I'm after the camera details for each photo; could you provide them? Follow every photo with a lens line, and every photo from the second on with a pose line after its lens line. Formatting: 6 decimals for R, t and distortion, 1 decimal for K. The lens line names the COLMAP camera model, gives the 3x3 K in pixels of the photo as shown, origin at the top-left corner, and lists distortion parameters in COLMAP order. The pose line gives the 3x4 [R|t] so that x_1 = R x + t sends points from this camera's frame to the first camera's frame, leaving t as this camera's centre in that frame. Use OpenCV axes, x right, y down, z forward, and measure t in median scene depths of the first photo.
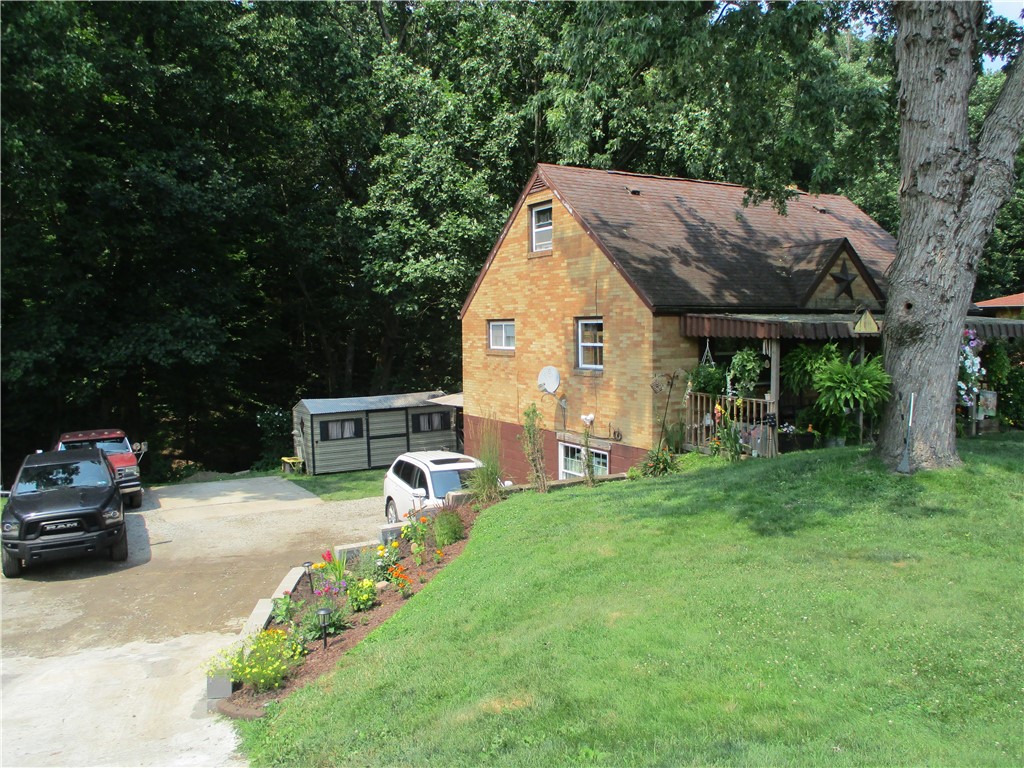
lens RADIAL K [[839.8, 0, 524.4], [0, 839.8, 362.5], [0, 0, 1]] dist [-0.026632, -0.000992]
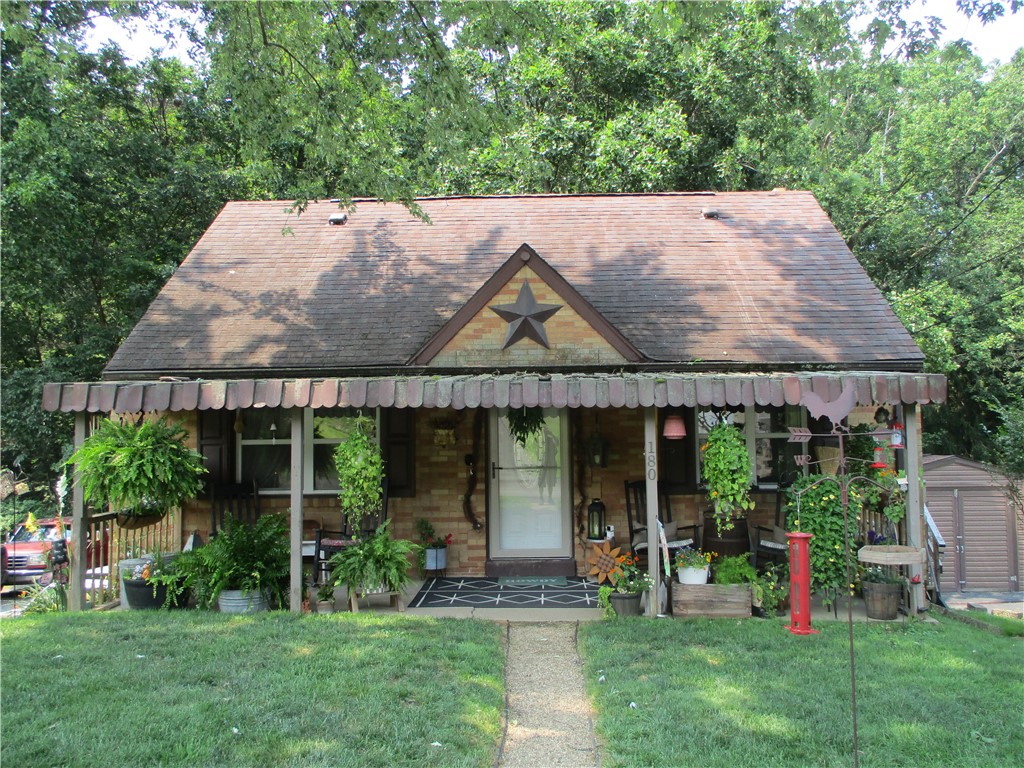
lens RADIAL K [[839.8, 0, 514.2], [0, 839.8, 381.2], [0, 0, 1]] dist [-0.026632, -0.000992]
pose [[0.853042, -0.039164, -0.520371, 0.668176], [-0.013389, 0.995209, -0.096850, 0.002059], [0.521671, 0.089584, 0.848430, 0.504172]]
